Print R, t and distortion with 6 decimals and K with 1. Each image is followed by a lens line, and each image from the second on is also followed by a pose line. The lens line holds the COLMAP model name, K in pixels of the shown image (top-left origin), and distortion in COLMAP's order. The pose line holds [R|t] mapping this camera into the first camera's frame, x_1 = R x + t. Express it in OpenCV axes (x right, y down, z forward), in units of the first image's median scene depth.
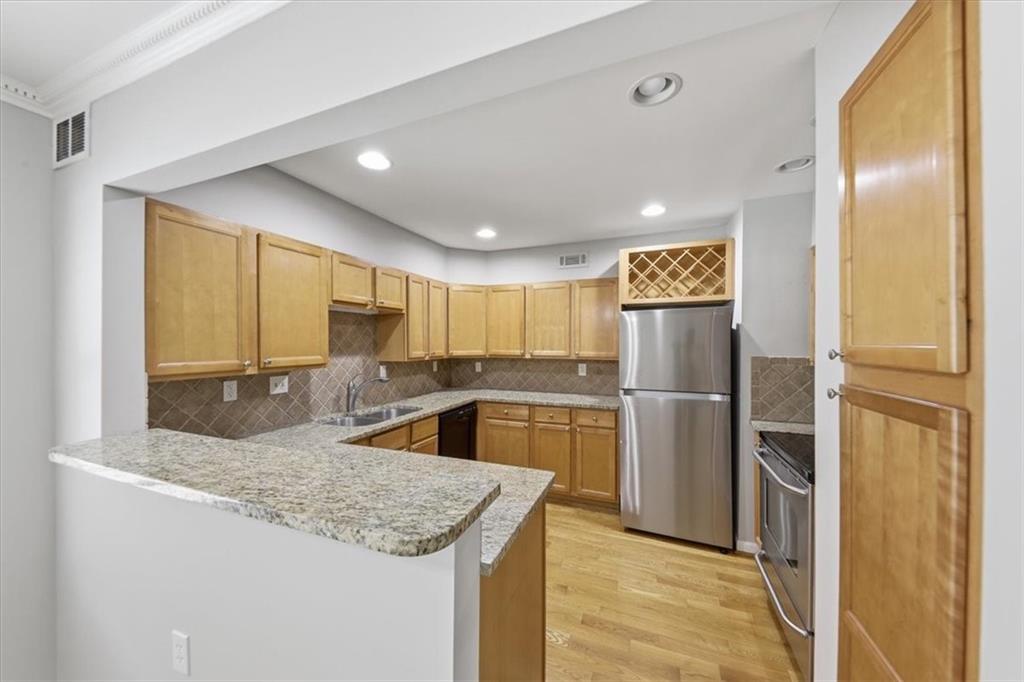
lens RADIAL K [[358.5, 0, 505.8], [0, 358.5, 342.3], [0, 0, 1]] dist [-0.000750, -0.000484]
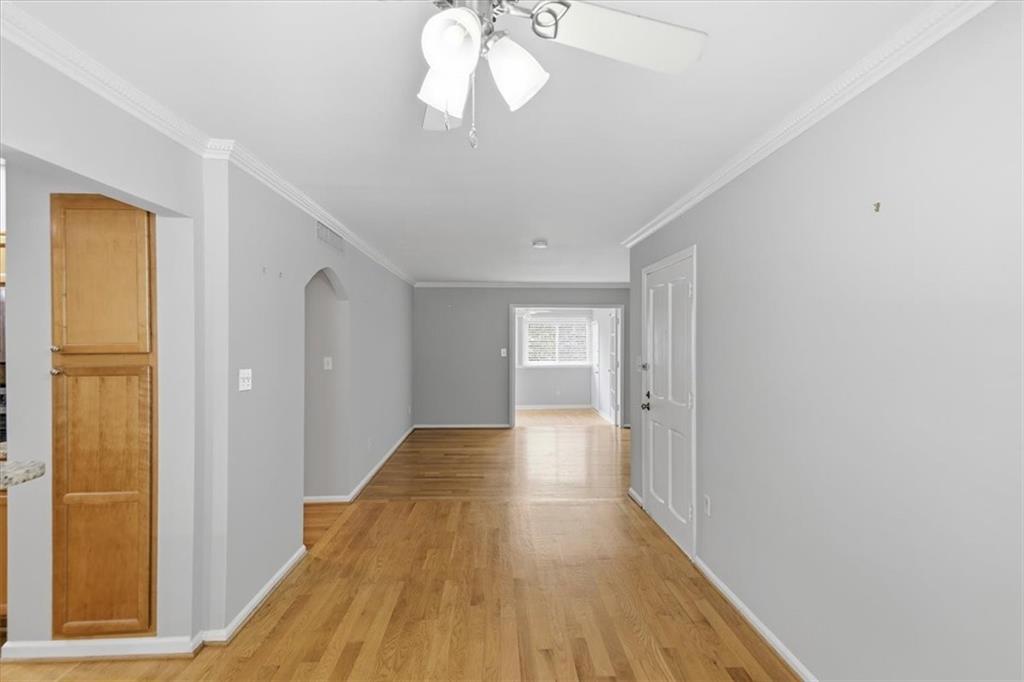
lens RADIAL K [[468.8, 0, 512.0], [0, 468.8, 341.0], [0, 0, 1]] dist [0.016706, -0.000139]
pose [[-0.421202, 0.001834, 0.906965, -0.655842], [0.008740, 0.999960, 0.002037, 0.003450], [-0.906925, 0.008784, -0.421201, 0.000136]]
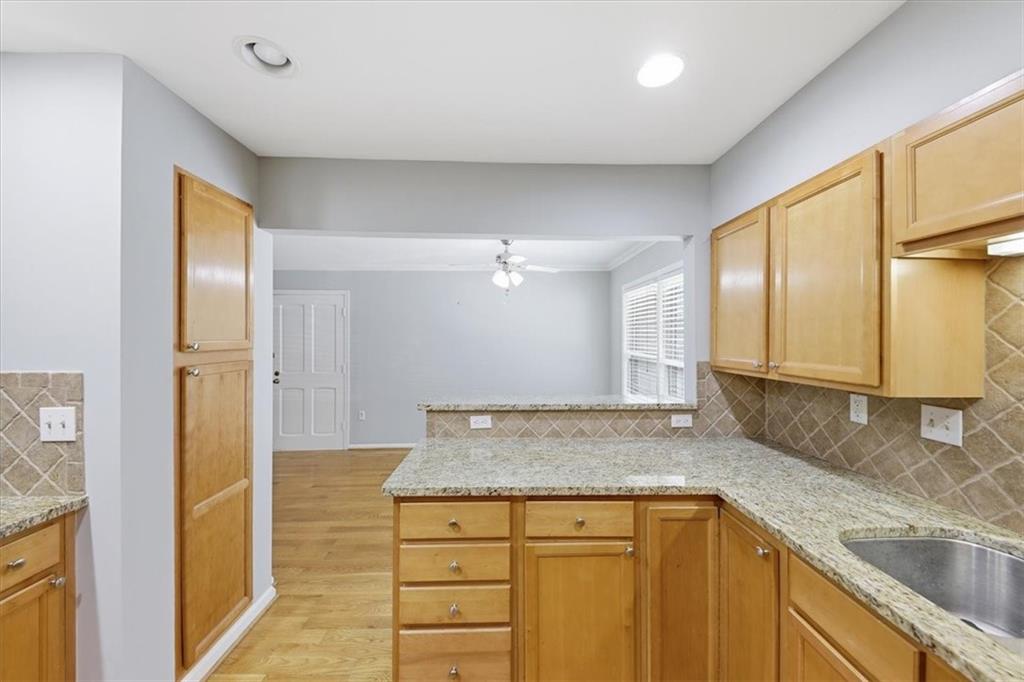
lens RADIAL K [[358.5, 0, 505.8], [0, 358.5, 342.3], [0, 0, 1]] dist [-0.000750, -0.000484]
pose [[-0.921236, 0.003073, -0.388992, 0.098133], [-0.003270, 0.999872, 0.015643, -0.002758], [0.388990, 0.015683, -0.921108, 0.936809]]
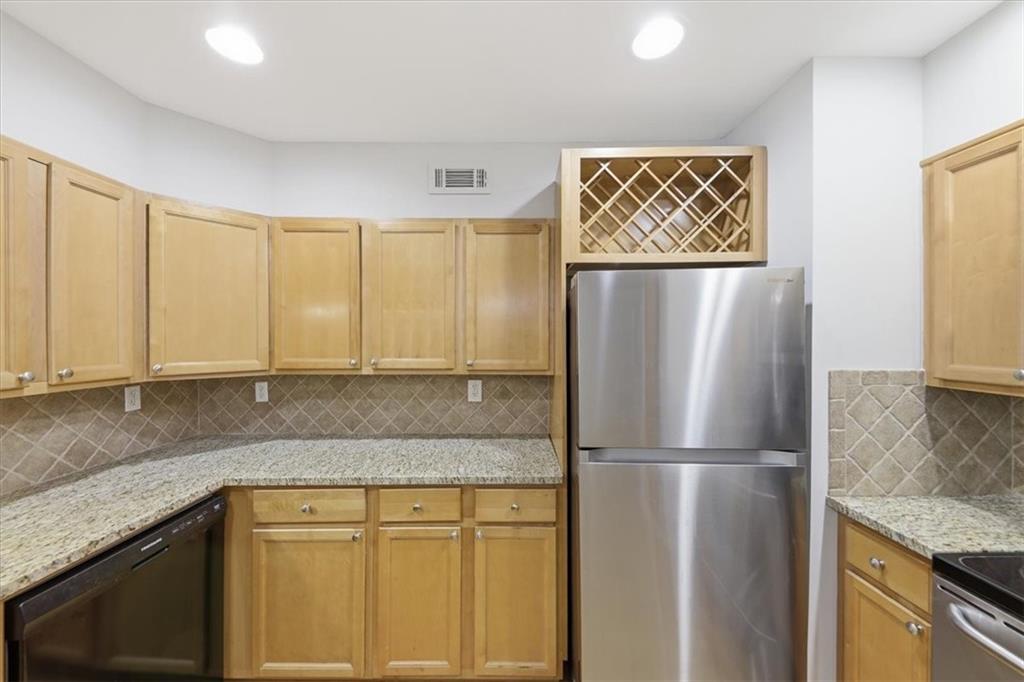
lens RADIAL K [[358.5, 0, 505.8], [0, 358.5, 342.3], [0, 0, 1]] dist [-0.000750, -0.000484]
pose [[0.930768, -0.002363, 0.365602, 0.069936], [0.001042, 0.999992, 0.003810, -0.000428], [-0.365609, -0.003165, 0.930763, 0.578428]]
